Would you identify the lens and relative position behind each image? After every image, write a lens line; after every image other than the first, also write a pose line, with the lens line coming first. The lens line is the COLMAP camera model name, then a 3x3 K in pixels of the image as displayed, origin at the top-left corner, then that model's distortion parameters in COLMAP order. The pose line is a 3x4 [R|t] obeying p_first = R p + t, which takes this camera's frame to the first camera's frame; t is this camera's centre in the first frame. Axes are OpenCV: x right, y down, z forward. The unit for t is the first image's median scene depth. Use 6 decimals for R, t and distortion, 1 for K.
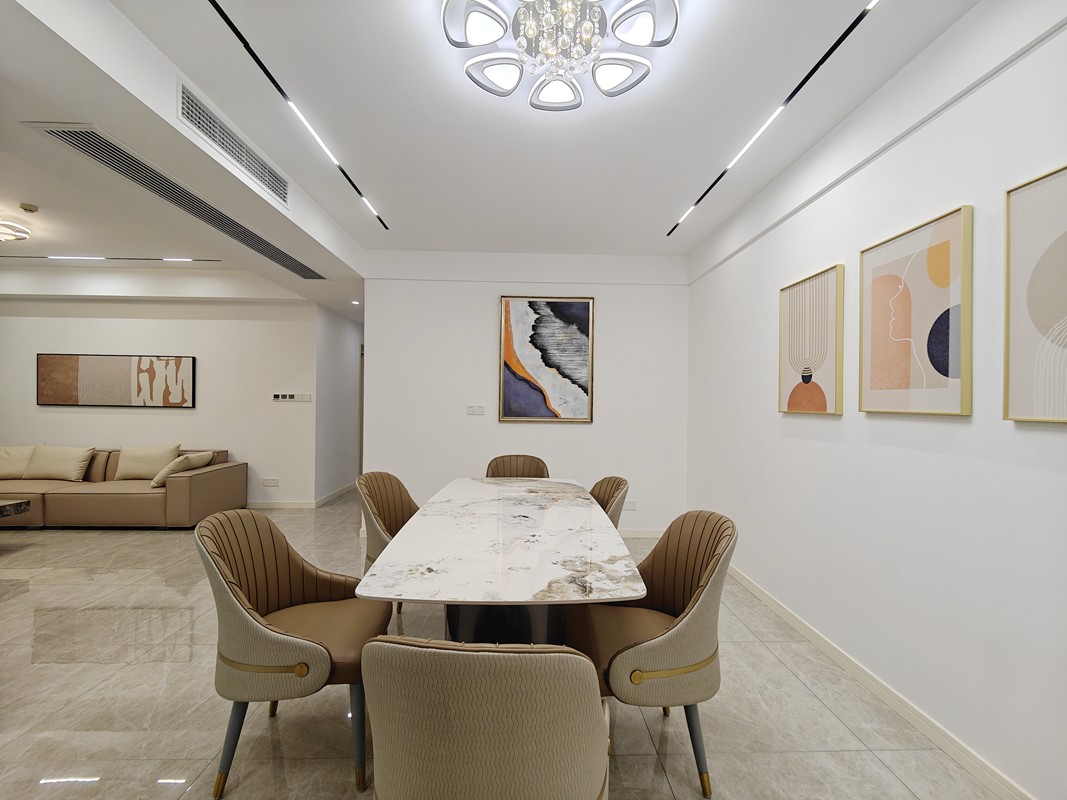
lens RADIAL K [[465.5, 0, 536.6], [0, 465.5, 400.7], [0, 0, 1]] dist [0.000393, -0.000586]
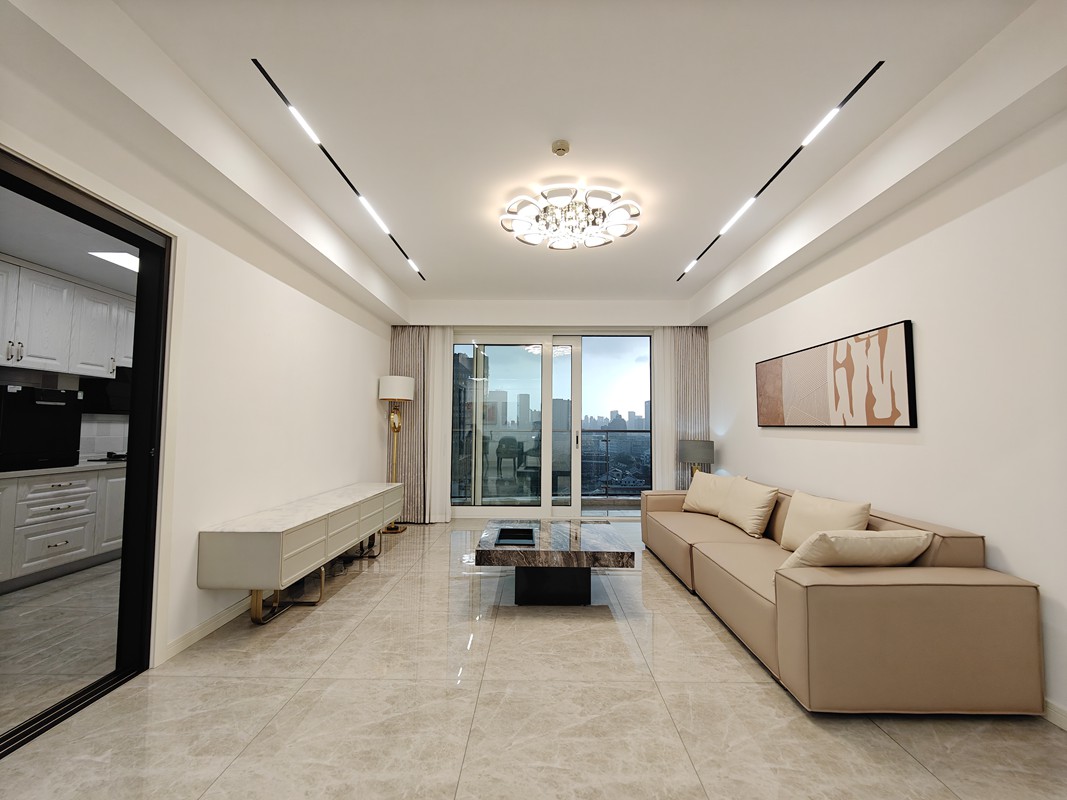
lens RADIAL K [[465.5, 0, 536.6], [0, 465.5, 400.7], [0, 0, 1]] dist [0.000393, -0.000586]
pose [[-0.038955, -0.068204, -0.996911, -0.254762], [-0.005338, 0.997668, -0.068047, 0.021792], [0.999227, 0.002671, -0.039228, 0.644043]]
